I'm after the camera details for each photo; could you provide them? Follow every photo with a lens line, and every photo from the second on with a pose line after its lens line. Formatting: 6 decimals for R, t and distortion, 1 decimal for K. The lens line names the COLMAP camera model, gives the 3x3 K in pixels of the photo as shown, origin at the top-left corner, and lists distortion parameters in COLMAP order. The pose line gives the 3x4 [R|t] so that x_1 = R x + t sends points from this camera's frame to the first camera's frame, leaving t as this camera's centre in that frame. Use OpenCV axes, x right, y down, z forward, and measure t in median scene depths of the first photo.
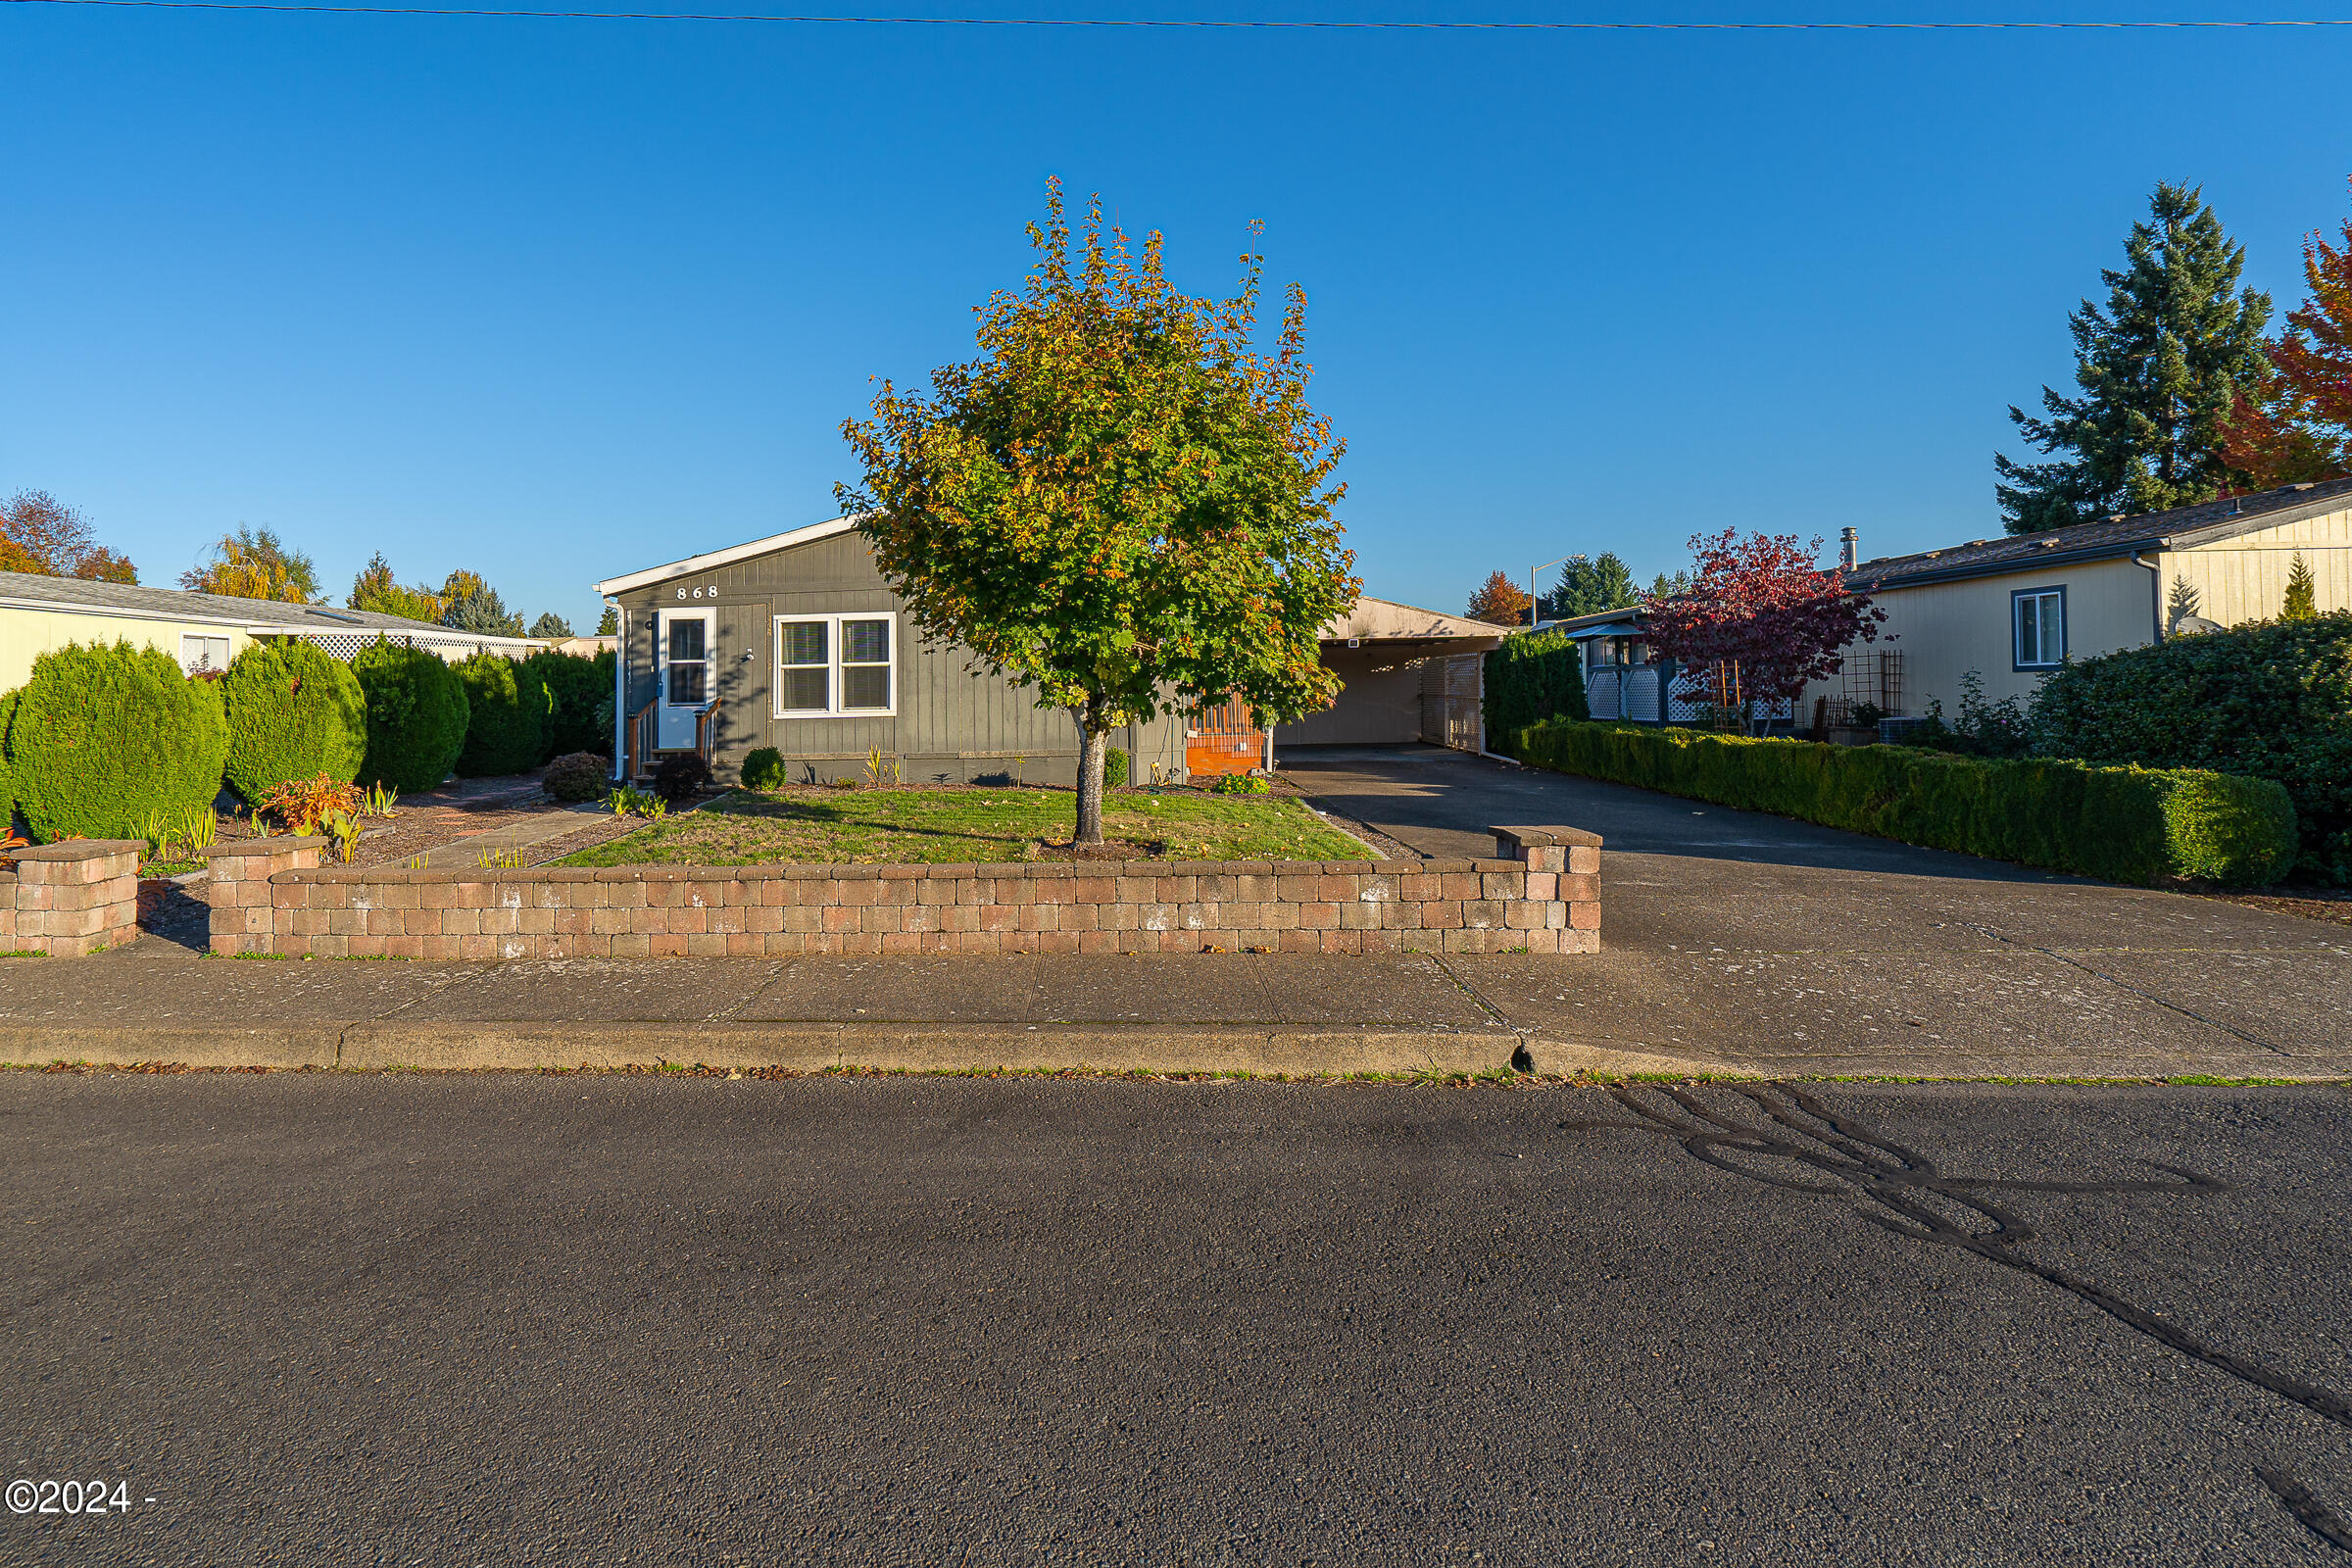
lens RADIAL K [[1077.7, 0, 1027.9], [0, 1077.7, 627.5], [0, 0, 1]] dist [-0.007603, 0.002437]
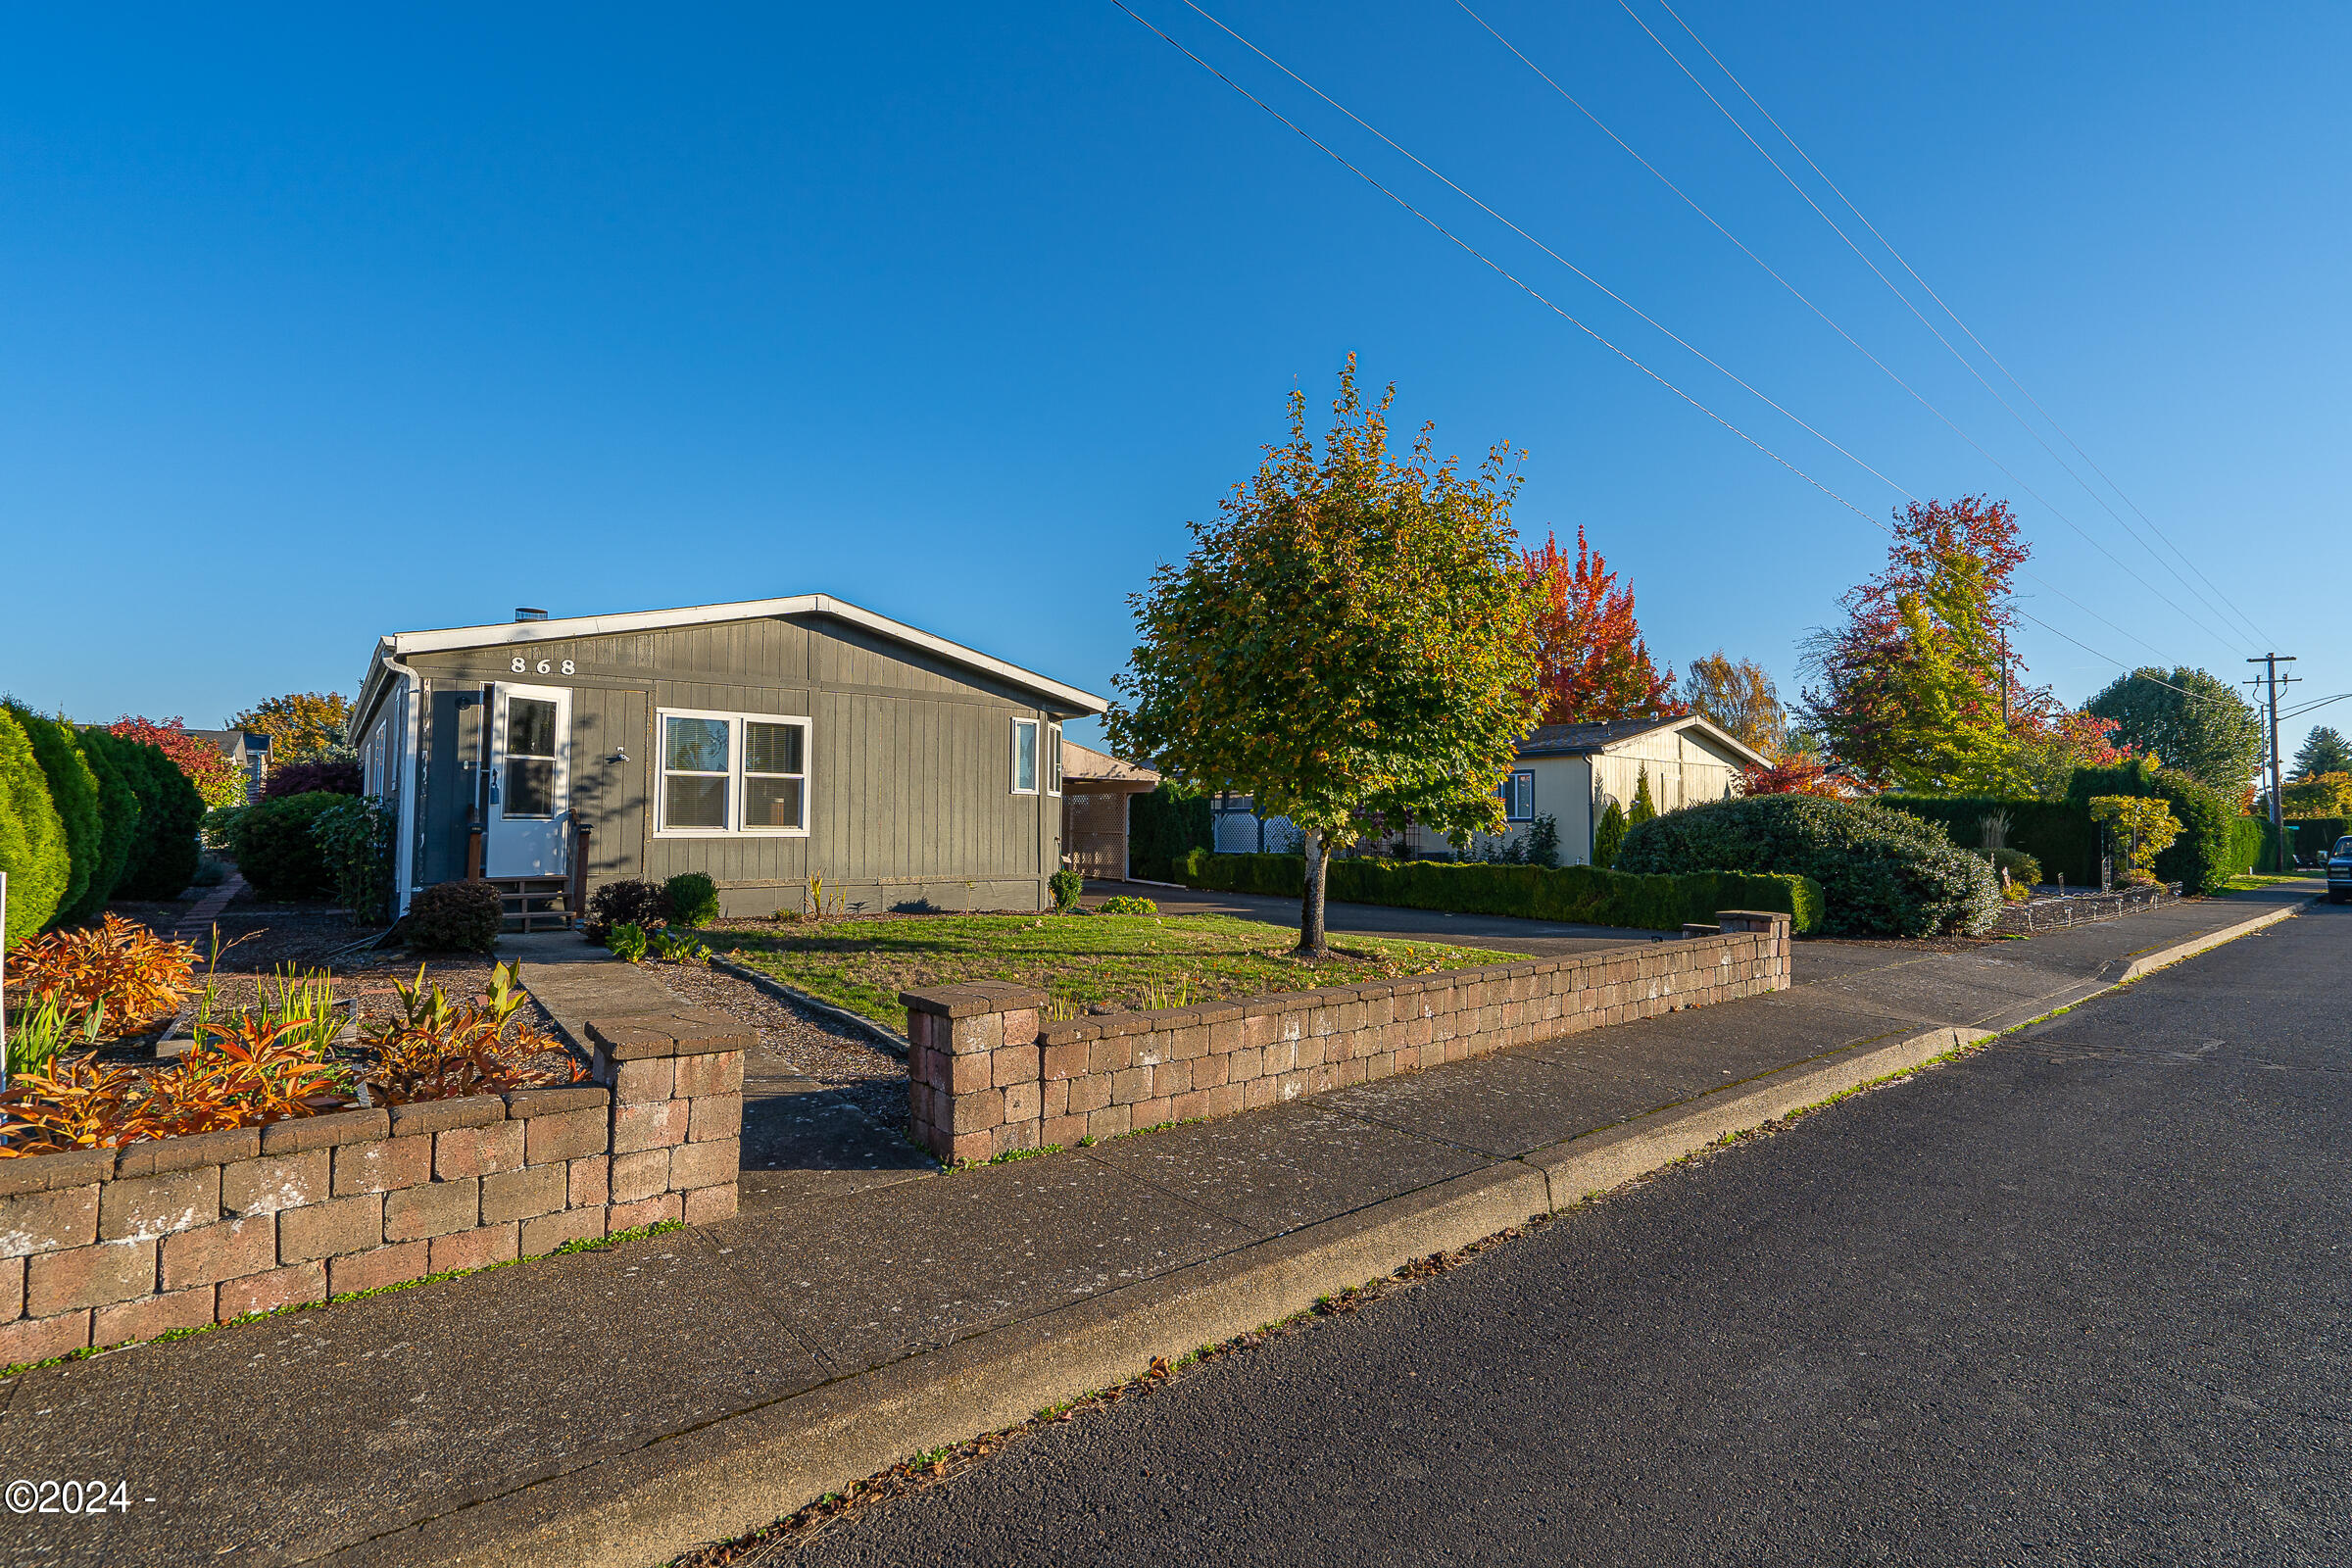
lens RADIAL K [[1044.4, 0, 1155.1], [0, 1044.4, 748.9], [0, 0, 1]] dist [-0.007074, -0.000028]
pose [[0.745198, 0.073949, 0.662730, -0.474377], [-0.062557, 0.997202, -0.040929, 0.028077], [-0.663902, -0.010958, 0.747739, 0.186251]]
